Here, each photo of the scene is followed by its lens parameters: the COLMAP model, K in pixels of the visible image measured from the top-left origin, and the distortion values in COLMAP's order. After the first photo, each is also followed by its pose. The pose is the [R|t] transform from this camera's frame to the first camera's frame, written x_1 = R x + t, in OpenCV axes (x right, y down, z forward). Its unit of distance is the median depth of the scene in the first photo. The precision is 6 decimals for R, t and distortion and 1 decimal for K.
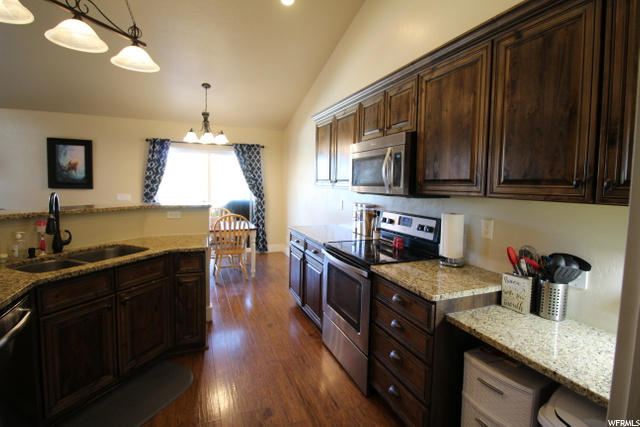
lens RADIAL K [[301.3, 0, 312.9], [0, 301.3, 199.5], [0, 0, 1]] dist [-0.009957, -0.001664]
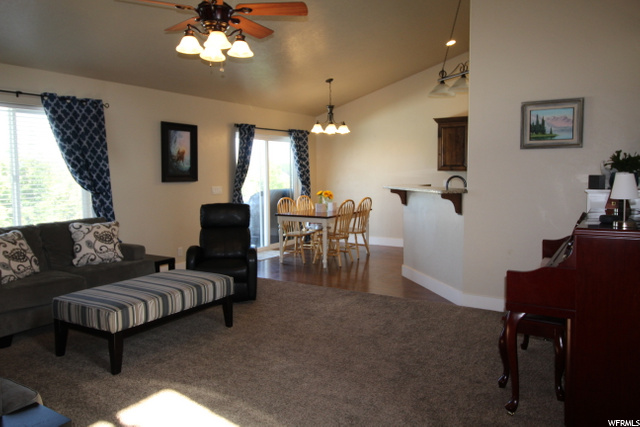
lens RADIAL K [[475.7, 0, 316.8], [0, 475.7, 209.0], [0, 0, 1]] dist [0.032929, -0.007248]
pose [[0.818830, -0.073154, 0.569356, -3.203507], [0.055679, 0.997291, 0.048062, -0.007697], [-0.571330, -0.007654, 0.820685, -0.860060]]
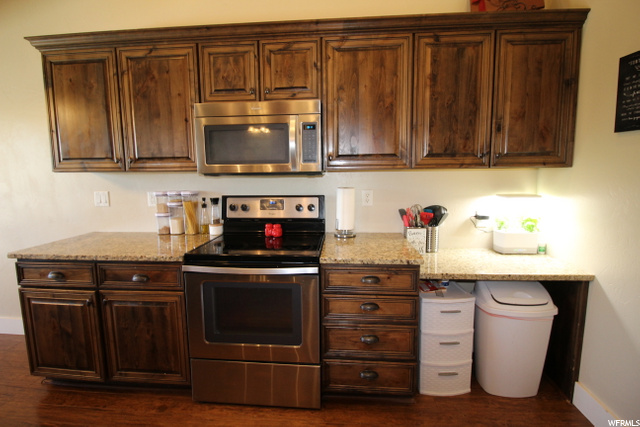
lens RADIAL K [[301.3, 0, 320.2], [0, 301.3, 203.0], [0, 0, 1]] dist [-0.009957, -0.001664]
pose [[0.445323, -0.126874, 0.886335, -0.523664], [0.070438, 0.991806, 0.106581, -0.019836], [-0.892595, 0.014969, 0.450611, 0.616091]]
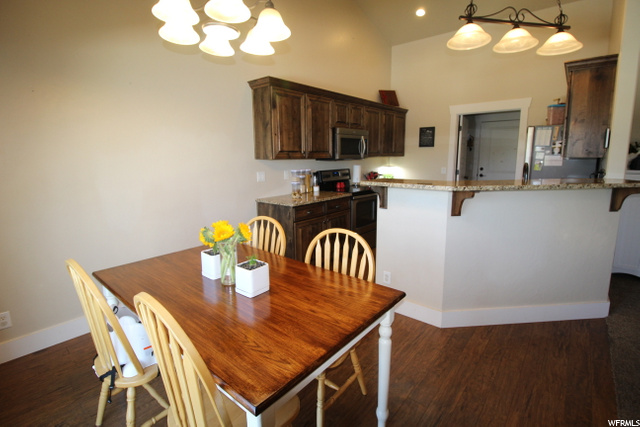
lens RADIAL K [[301.3, 0, 322.0], [0, 301.3, 210.3], [0, 0, 1]] dist [-0.009957, -0.001664]
pose [[-0.461376, -0.179907, 0.868772, -1.686867], [0.048210, 0.972694, 0.227030, -0.174542], [-0.885894, 0.146630, -0.440105, 2.464404]]
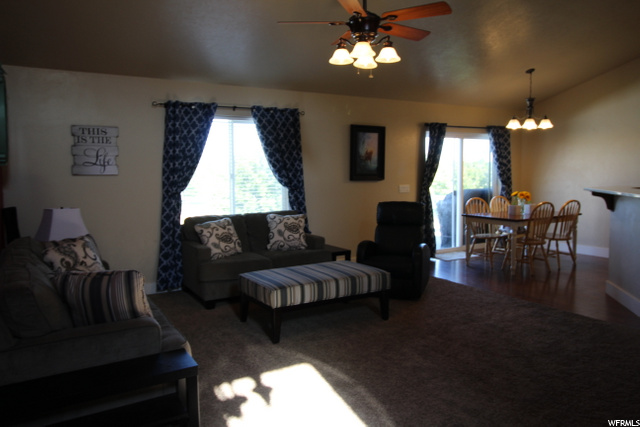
lens RADIAL K [[475.7, 0, 321.0], [0, 475.7, 209.3], [0, 0, 1]] dist [0.032929, -0.007248]
pose [[0.988911, -0.038278, 0.143495, -2.923865], [0.033888, 0.998884, 0.032913, -0.000910], [-0.144595, -0.027685, 0.989104, -1.056481]]
